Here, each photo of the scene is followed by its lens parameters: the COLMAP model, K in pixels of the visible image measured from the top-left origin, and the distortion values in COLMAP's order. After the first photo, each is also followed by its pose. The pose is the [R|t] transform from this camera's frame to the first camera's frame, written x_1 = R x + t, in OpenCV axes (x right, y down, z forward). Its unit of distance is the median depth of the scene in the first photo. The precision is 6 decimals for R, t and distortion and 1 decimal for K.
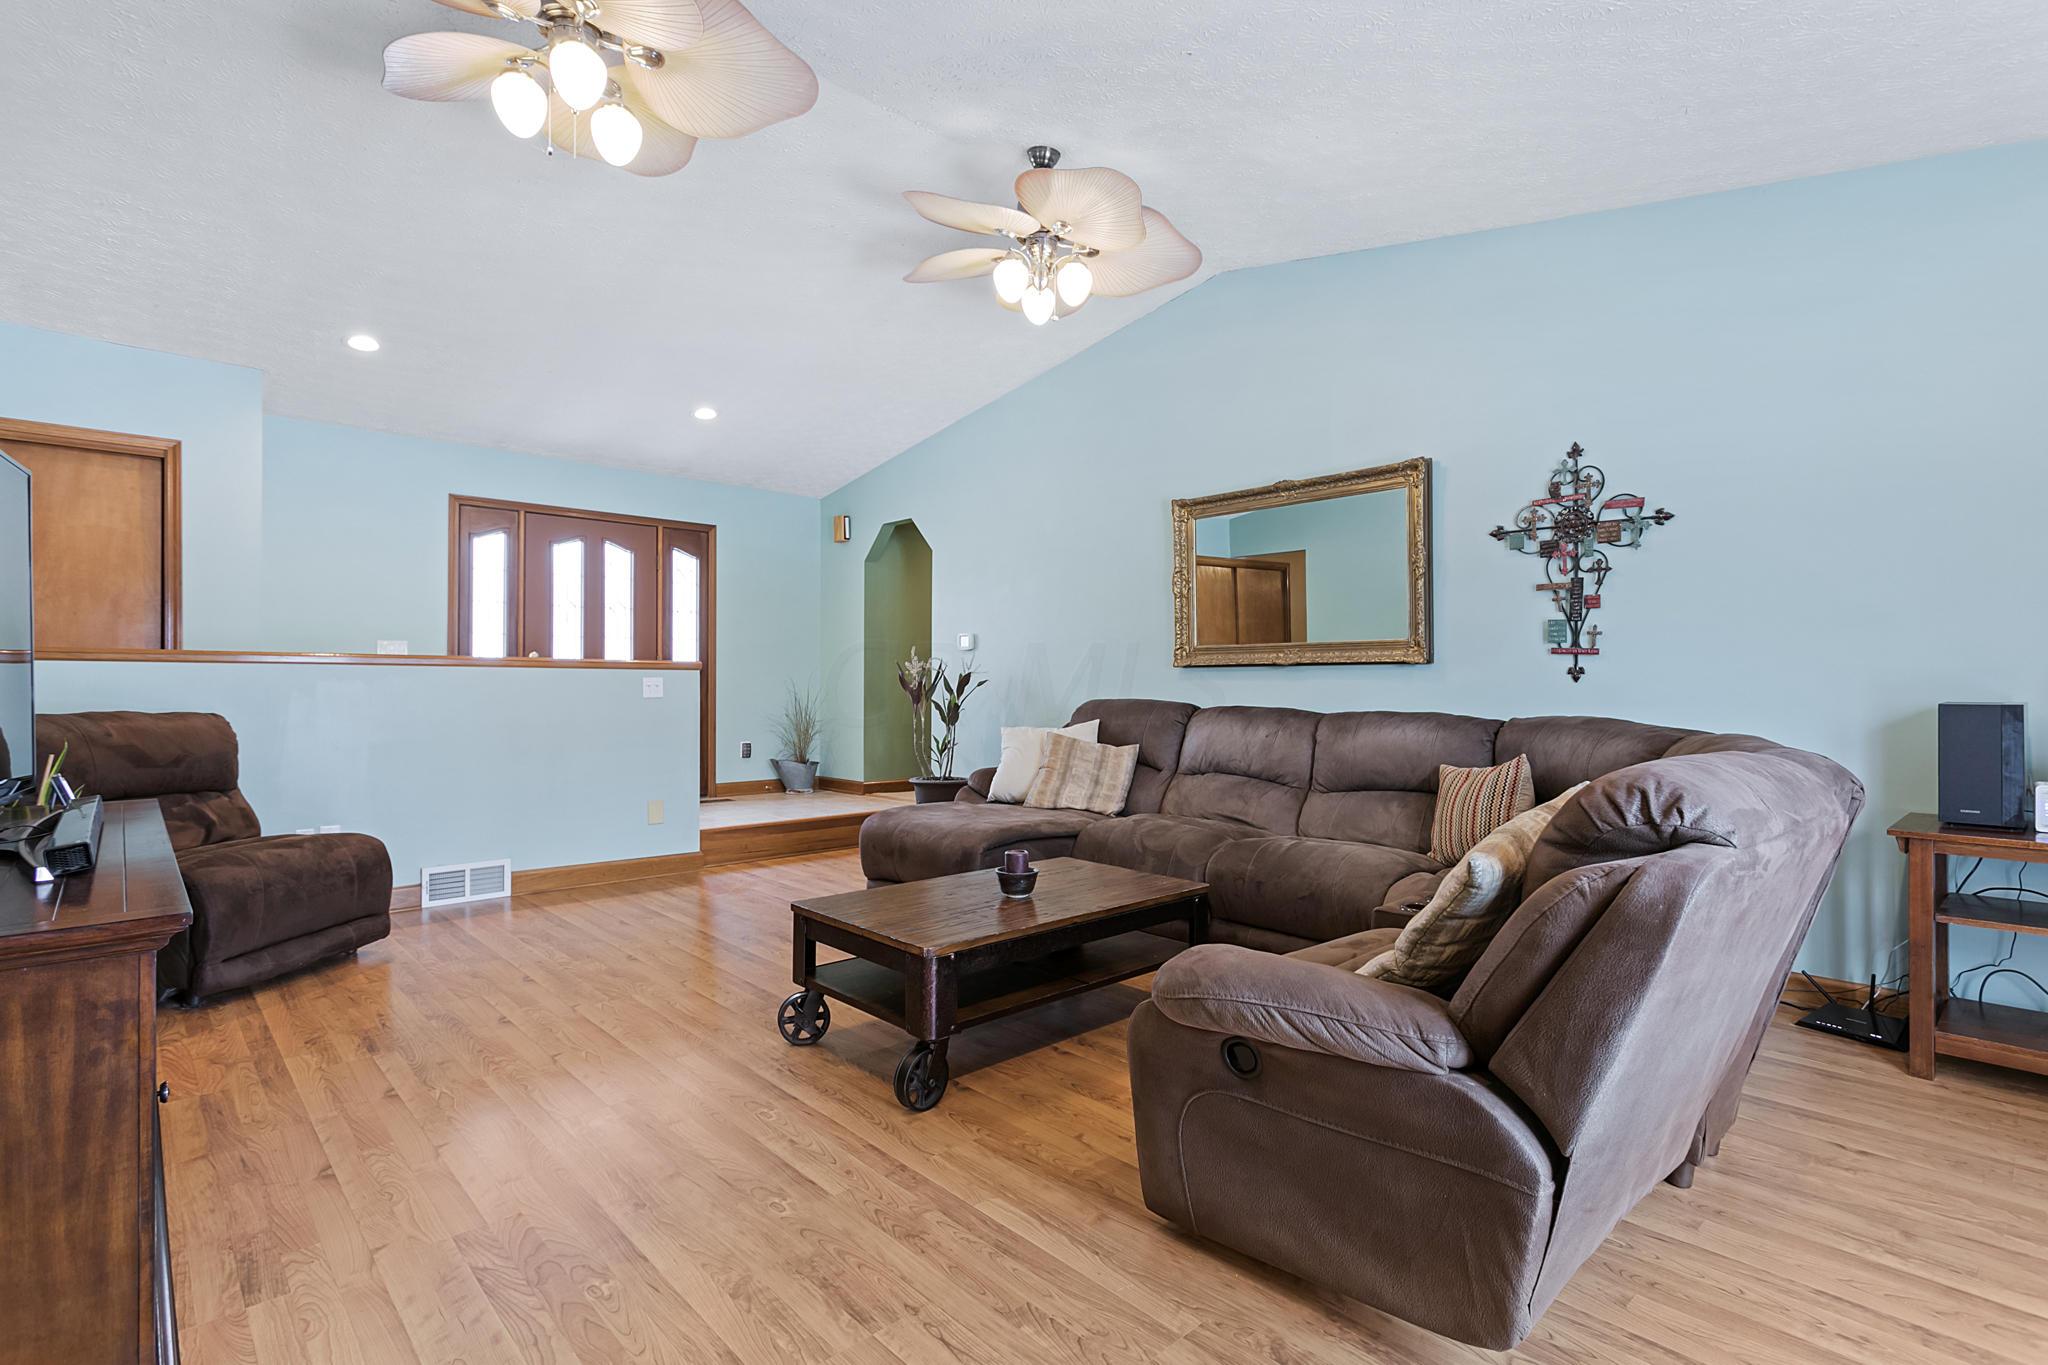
lens RADIAL K [[975.6, 0, 1026.7], [0, 975.6, 681.8], [0, 0, 1]] dist [-0.000244, 0.000735]
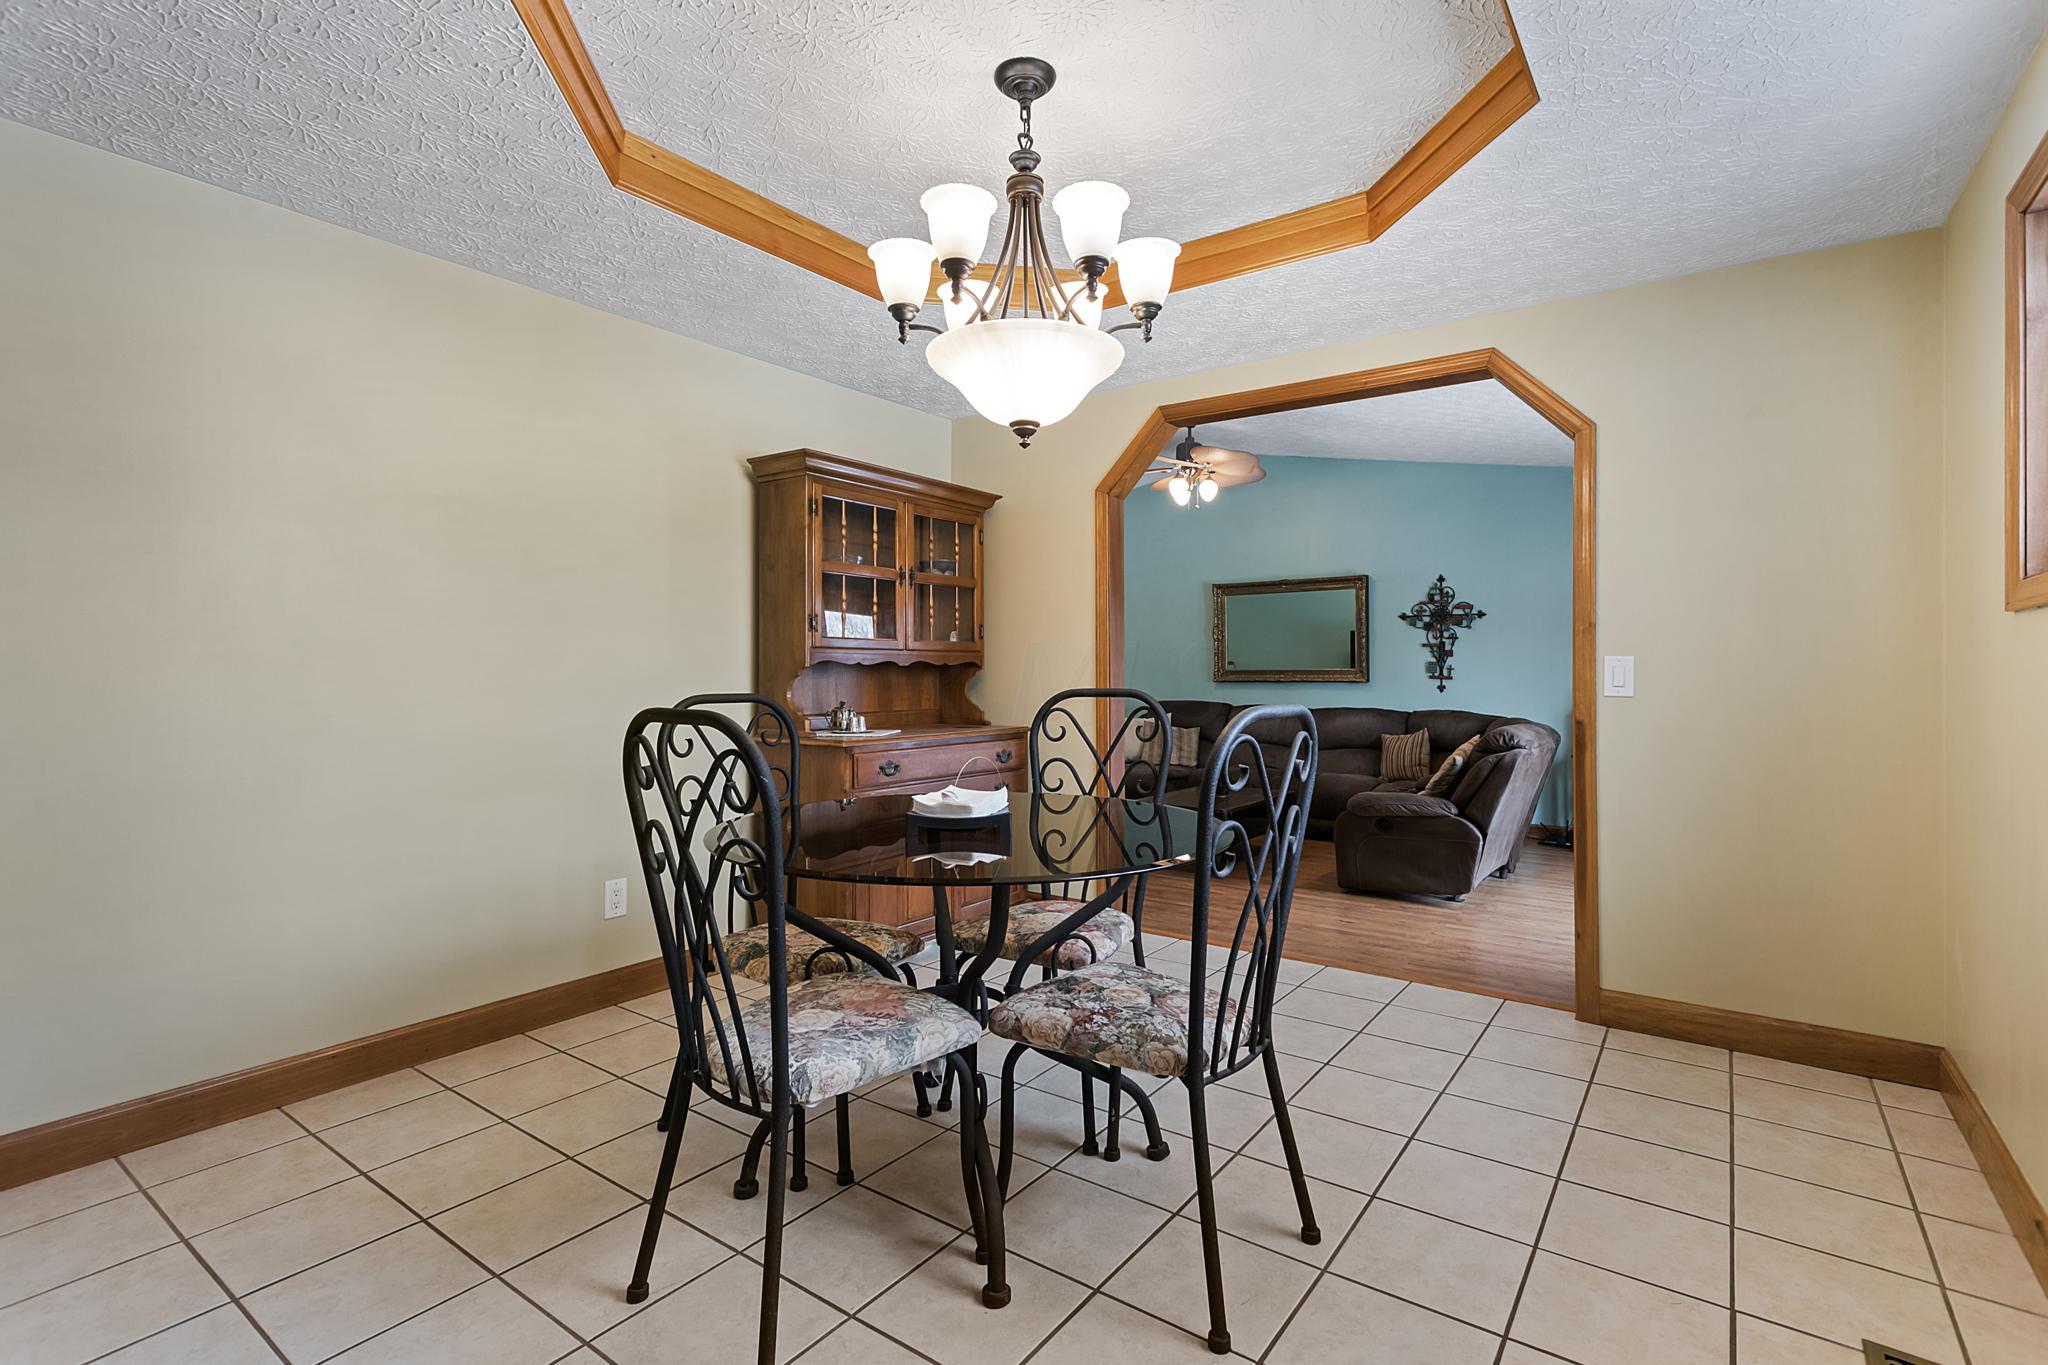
lens RADIAL K [[975.6, 0, 1024.8], [0, 975.6, 672.9], [0, 0, 1]] dist [-0.000244, 0.000735]
pose [[0.981875, -0.004278, 0.189482, -0.679825], [0.003843, 0.999989, 0.002667, -0.049953], [-0.189491, -0.001890, 0.981881, -0.837838]]
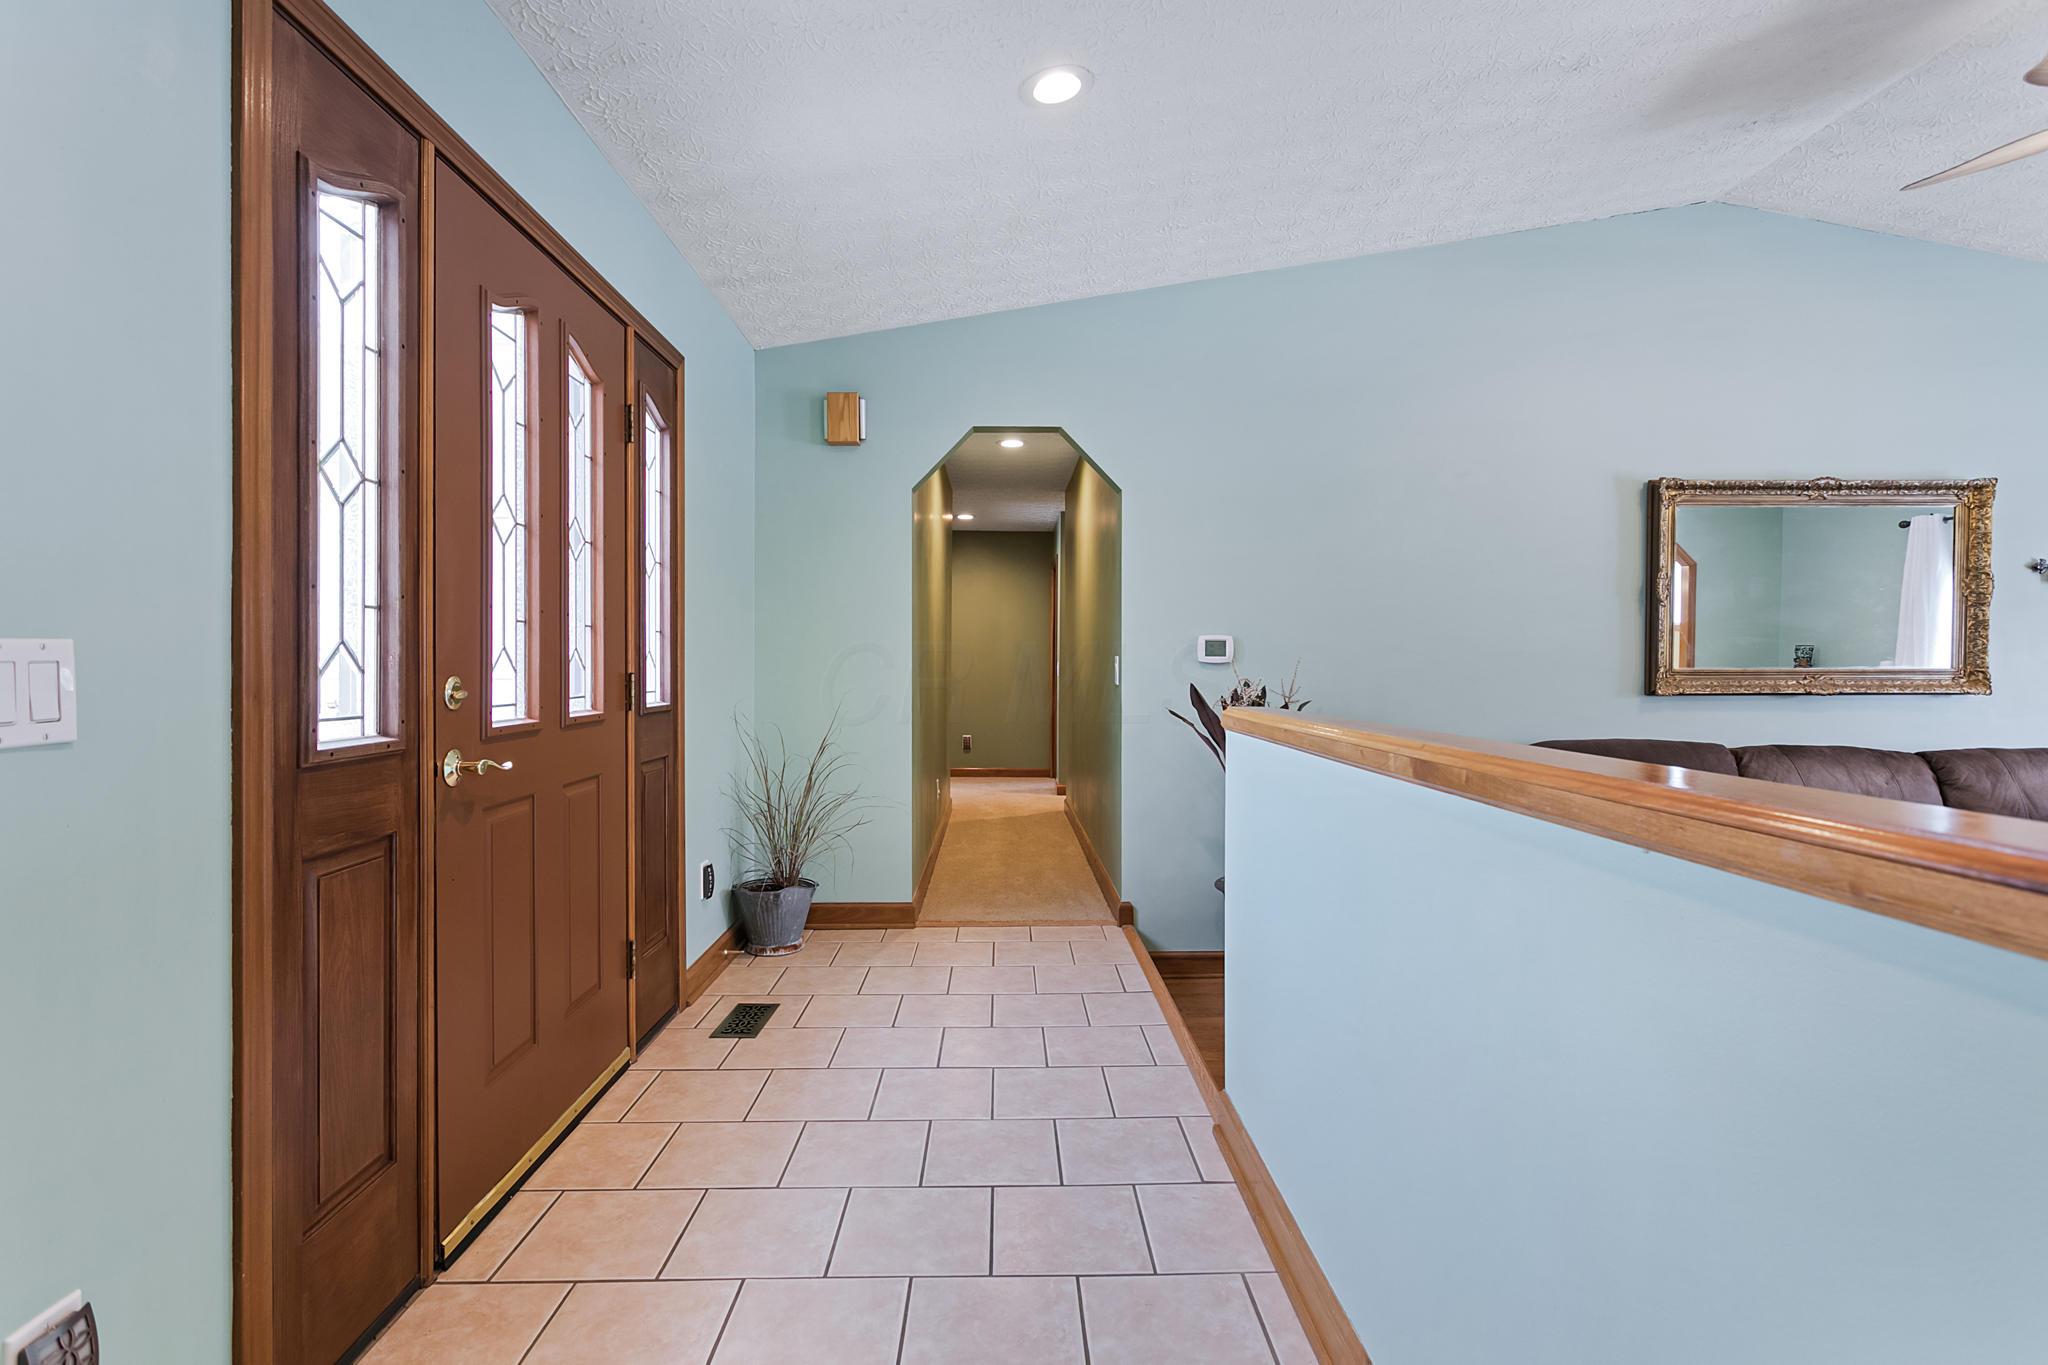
lens RADIAL K [[975.6, 0, 1017.5], [0, 975.6, 679.6], [0, 0, 1]] dist [-0.000244, 0.000735]
pose [[0.673532, -0.005779, 0.739135, -1.027589], [0.000994, 0.999976, 0.006913, -0.046298], [-0.739157, -0.003921, 0.673522, 1.167402]]
